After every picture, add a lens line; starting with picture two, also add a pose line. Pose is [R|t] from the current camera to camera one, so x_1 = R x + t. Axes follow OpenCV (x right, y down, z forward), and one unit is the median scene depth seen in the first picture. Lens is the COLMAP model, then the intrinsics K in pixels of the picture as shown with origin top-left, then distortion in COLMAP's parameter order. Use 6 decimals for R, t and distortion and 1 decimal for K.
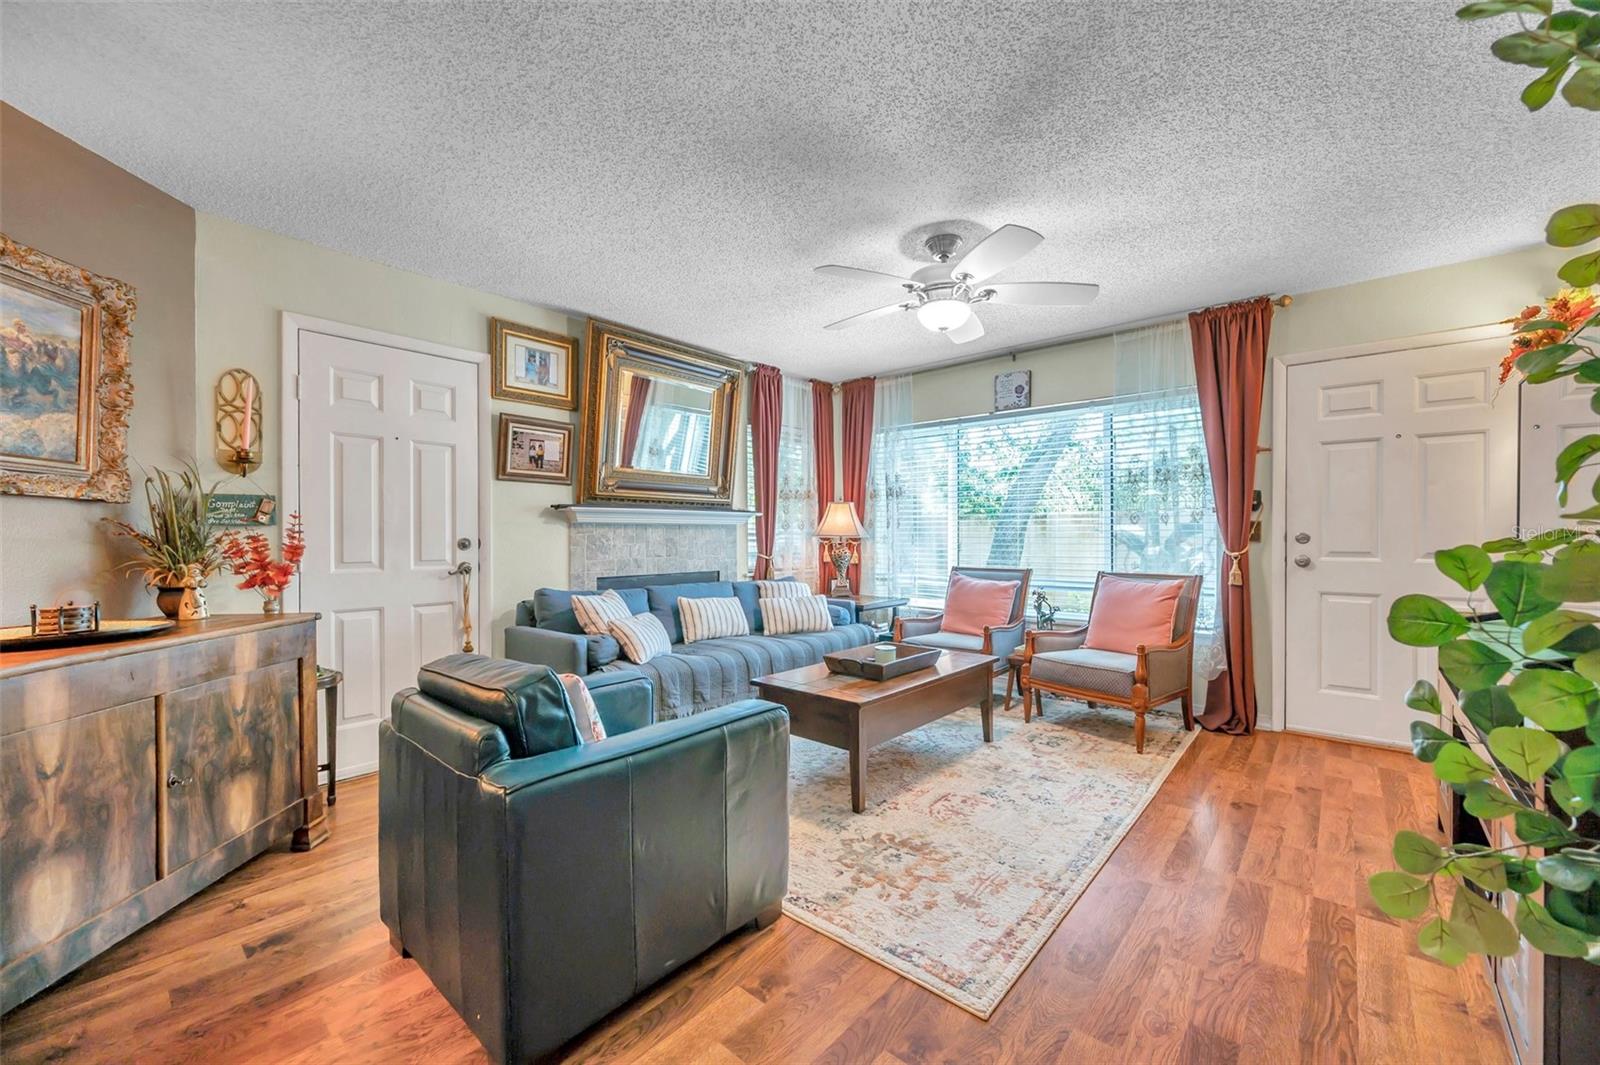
lens RADIAL K [[632.1, 0, 803.2], [0, 632.1, 537.1], [0, 0, 1]] dist [-0.001040, -0.000339]
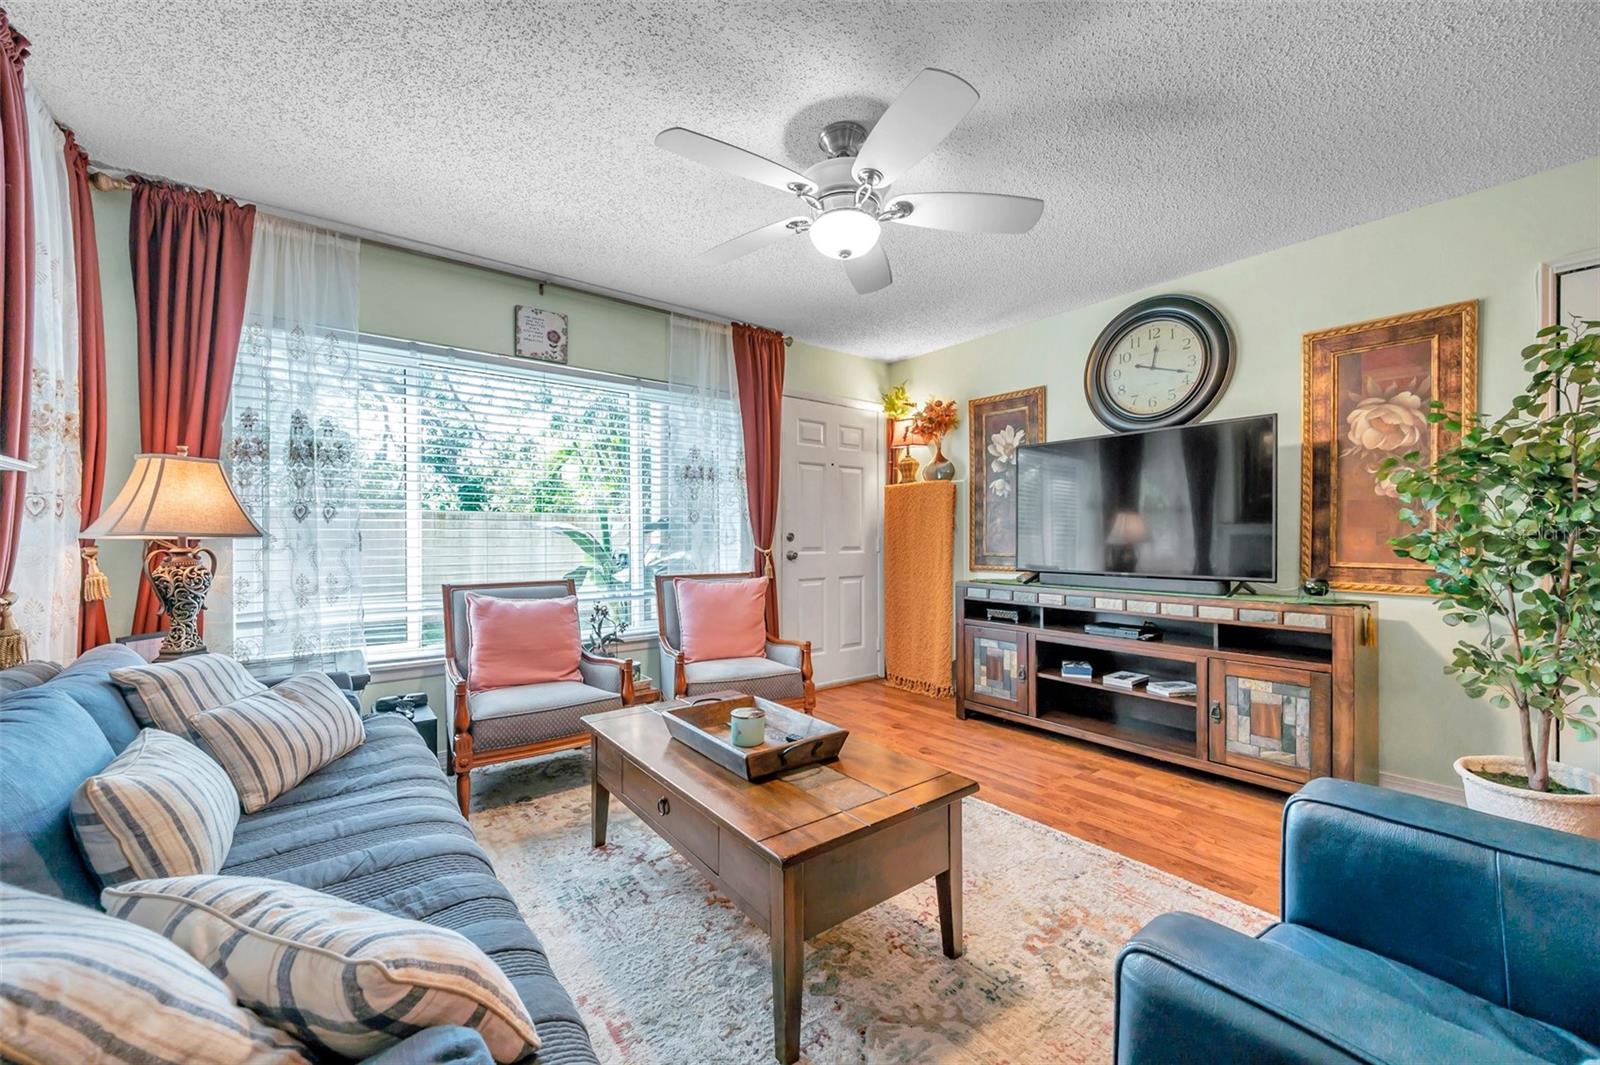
lens RADIAL K [[632.1, 0, 801.8], [0, 632.1, 537.9], [0, 0, 1]] dist [-0.001040, -0.000339]
pose [[0.185603, -0.002702, 0.982621, -0.386468], [0.006830, 0.999976, 0.001460, 0.002029], [-0.982601, 0.006440, 0.185617, 0.684188]]
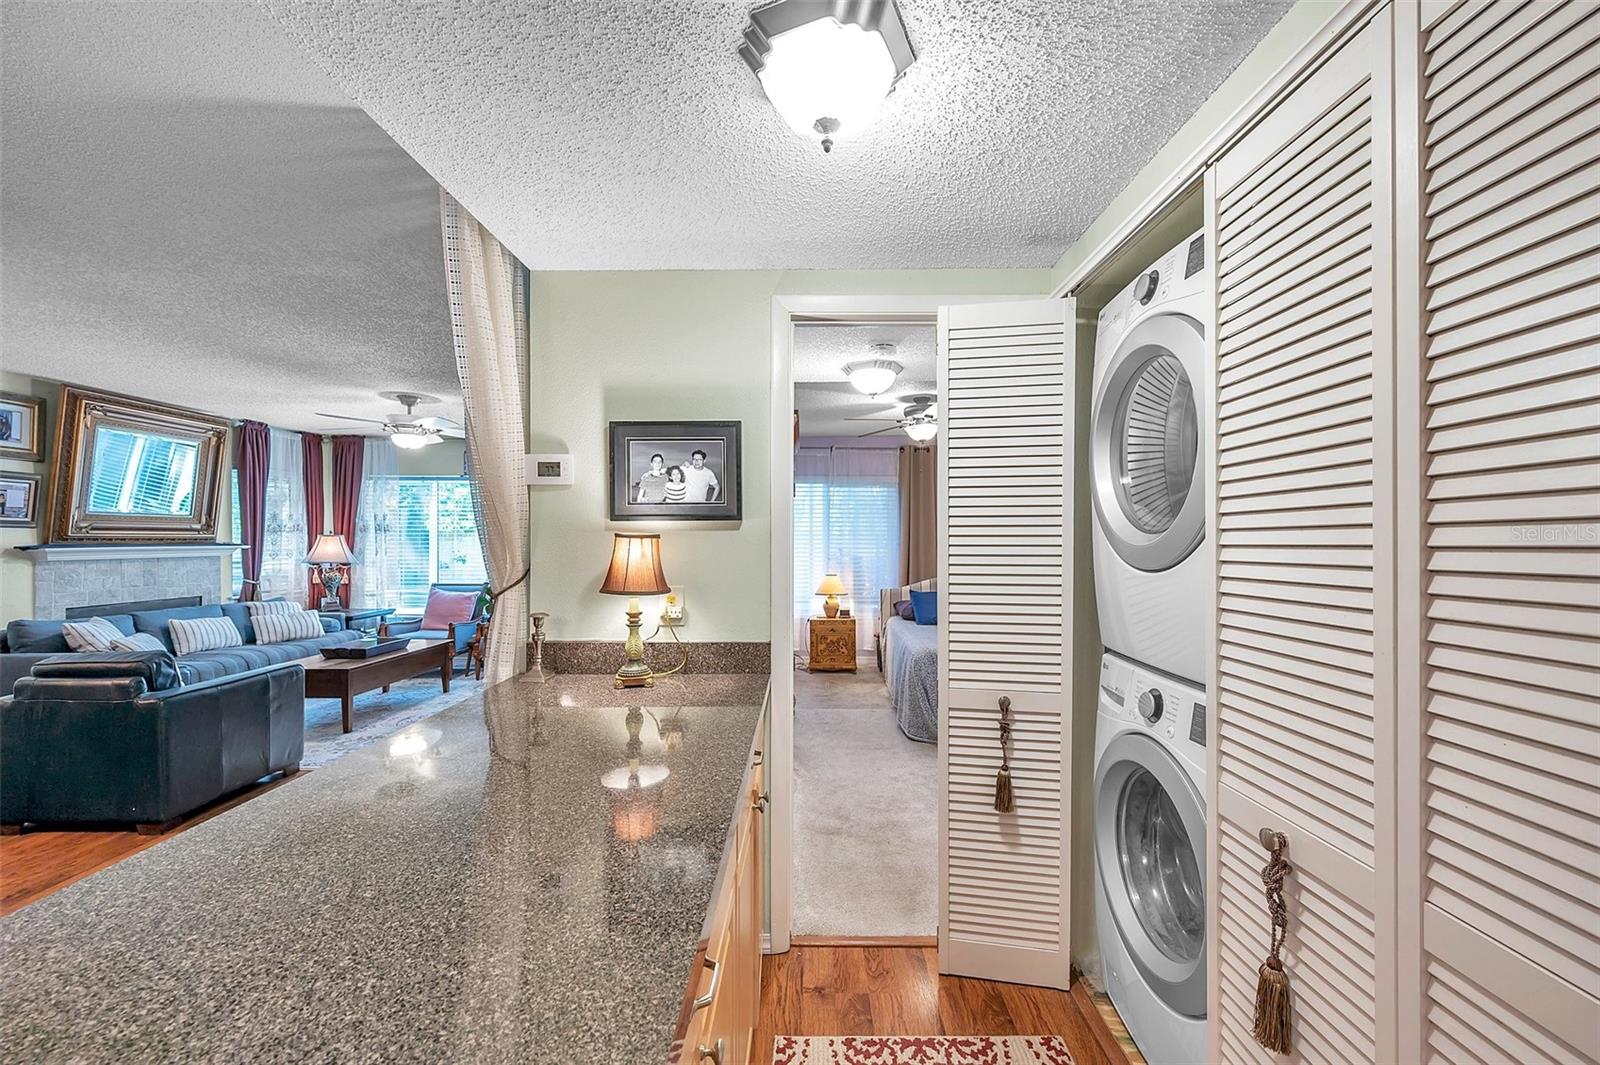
lens RADIAL K [[632.1, 0, 806.9], [0, 632.1, 542.2], [0, 0, 1]] dist [-0.001040, -0.000339]
pose [[0.756262, 0.000362, 0.654269, -0.061503], [-0.001651, 0.999998, 0.001356, -0.059577], [-0.654267, -0.002106, 0.756260, -0.746895]]
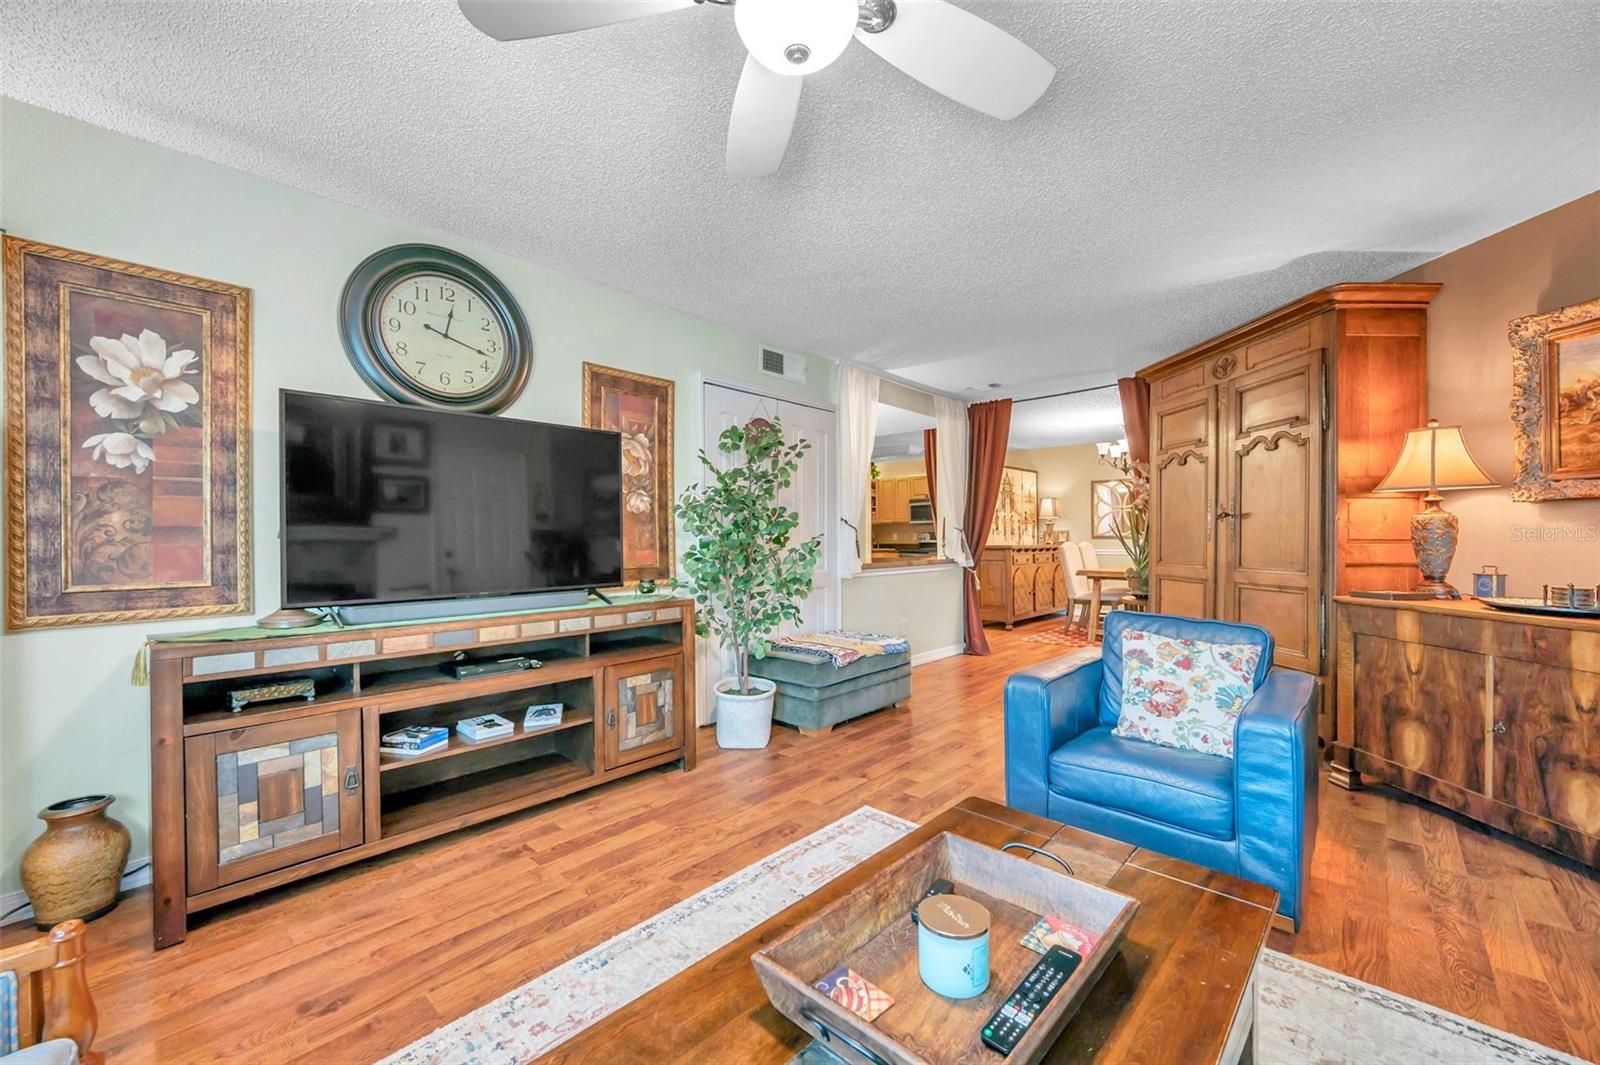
lens RADIAL K [[632.1, 0, 799.9], [0, 632.1, 540.4], [0, 0, 1]] dist [-0.001040, -0.000339]
pose [[-0.999621, 0.009407, 0.025876, 0.161322], [0.009634, 0.999916, 0.008652, -0.003981], [-0.025793, 0.008898, -0.999628, 1.066329]]
